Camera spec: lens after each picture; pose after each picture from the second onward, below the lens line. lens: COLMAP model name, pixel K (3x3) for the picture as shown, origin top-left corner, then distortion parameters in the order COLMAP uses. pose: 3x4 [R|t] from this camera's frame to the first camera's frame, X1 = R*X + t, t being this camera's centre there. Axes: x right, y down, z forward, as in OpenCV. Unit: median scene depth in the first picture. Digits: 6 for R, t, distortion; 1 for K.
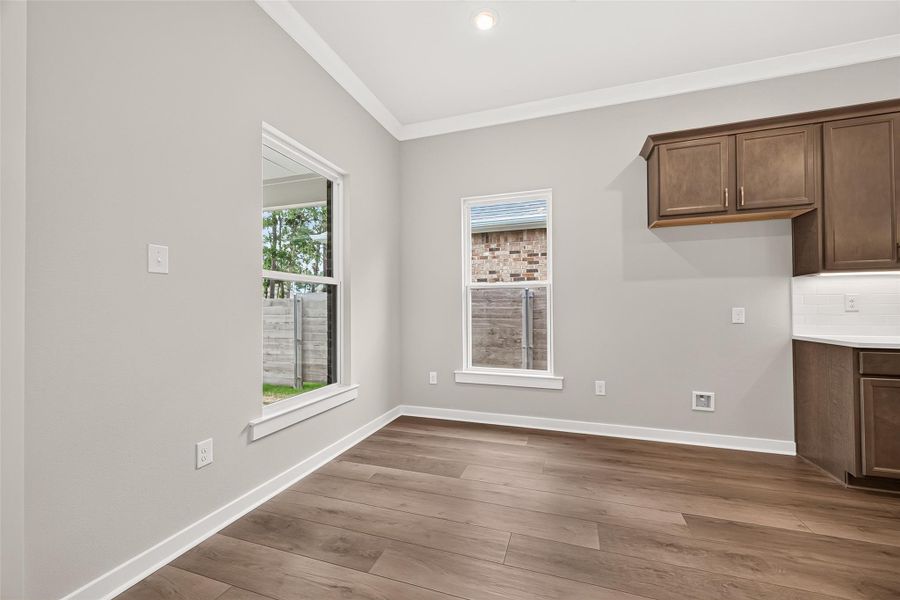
lens RADIAL K [[356.9, 0, 454.3], [0, 356.9, 305.1], [0, 0, 1]] dist [0.001855, -0.000155]
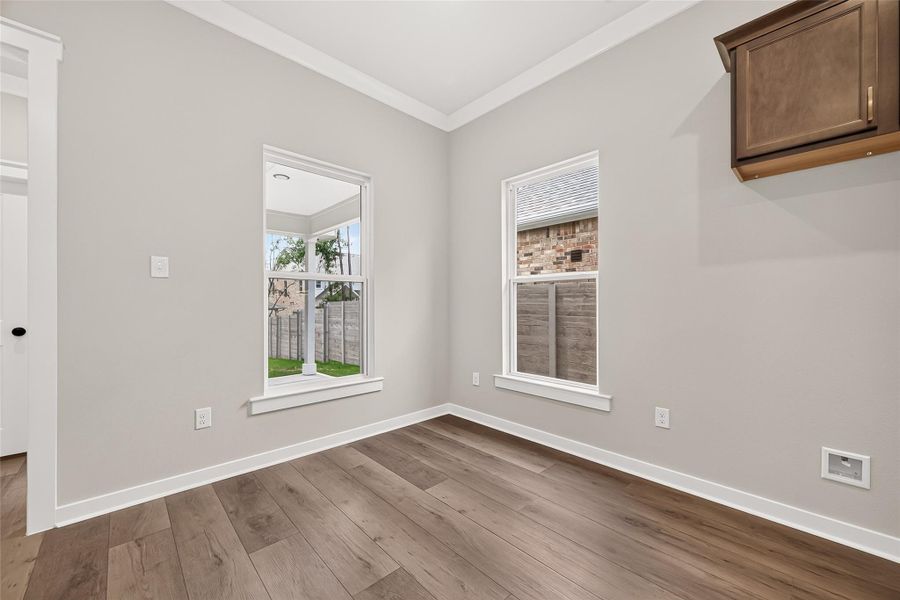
lens RADIAL K [[356.9, 0, 454.3], [0, 356.9, 305.1], [0, 0, 1]] dist [0.001855, -0.000155]
pose [[0.879247, 0.005282, -0.476336, 0.413595], [0.000320, 0.999932, 0.011679, -0.000825], [0.476365, -0.010421, 0.879186, 0.190592]]
